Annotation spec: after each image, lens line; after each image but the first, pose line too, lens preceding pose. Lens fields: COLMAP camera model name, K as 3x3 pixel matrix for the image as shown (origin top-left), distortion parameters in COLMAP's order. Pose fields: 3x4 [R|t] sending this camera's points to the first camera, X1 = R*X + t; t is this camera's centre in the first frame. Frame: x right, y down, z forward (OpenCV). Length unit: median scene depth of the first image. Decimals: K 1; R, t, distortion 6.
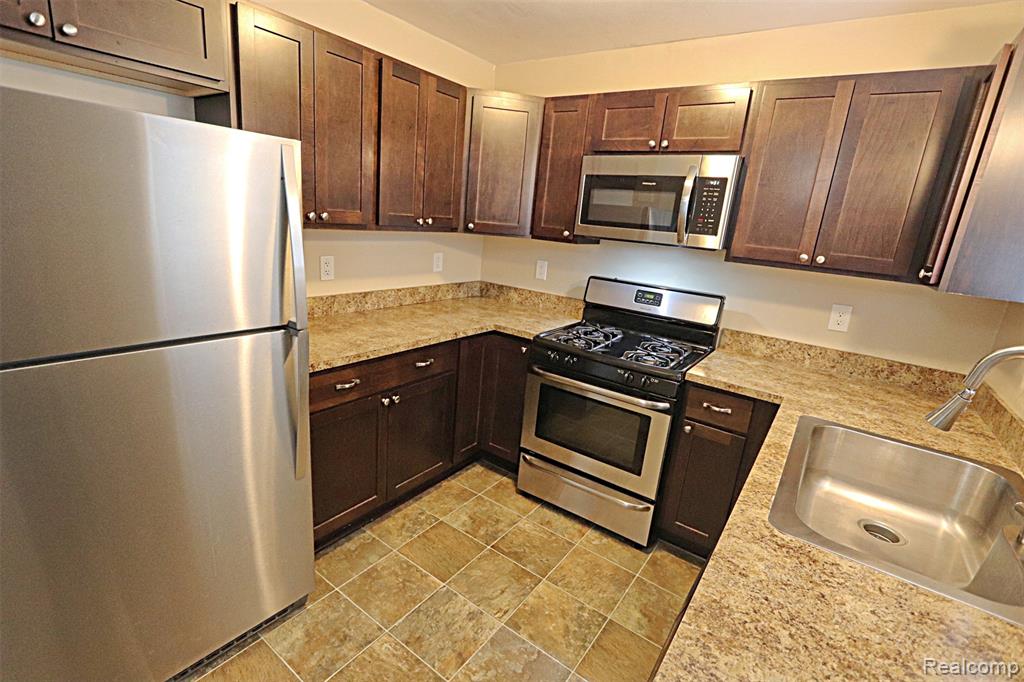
lens RADIAL K [[473.5, 0, 505.0], [0, 473.5, 342.8], [0, 0, 1]] dist [-0.011880, 0.001805]
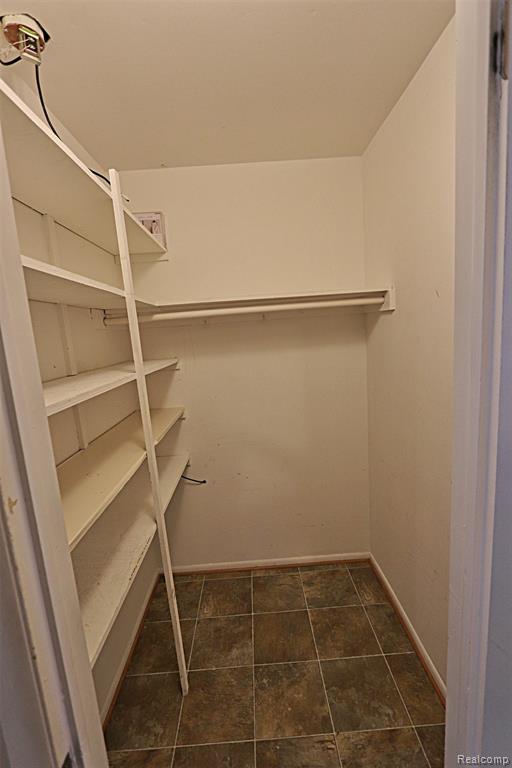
lens RADIAL K [[355.1, 0, 257.5], [0, 355.1, 384.6], [0, 0, 1]] dist [-0.011880, 0.001805]
pose [[-0.618798, -0.169670, 0.767008, -0.297448], [0.210900, 0.904667, 0.370268, -0.324328], [-0.756710, 0.390883, -0.524023, 1.042939]]
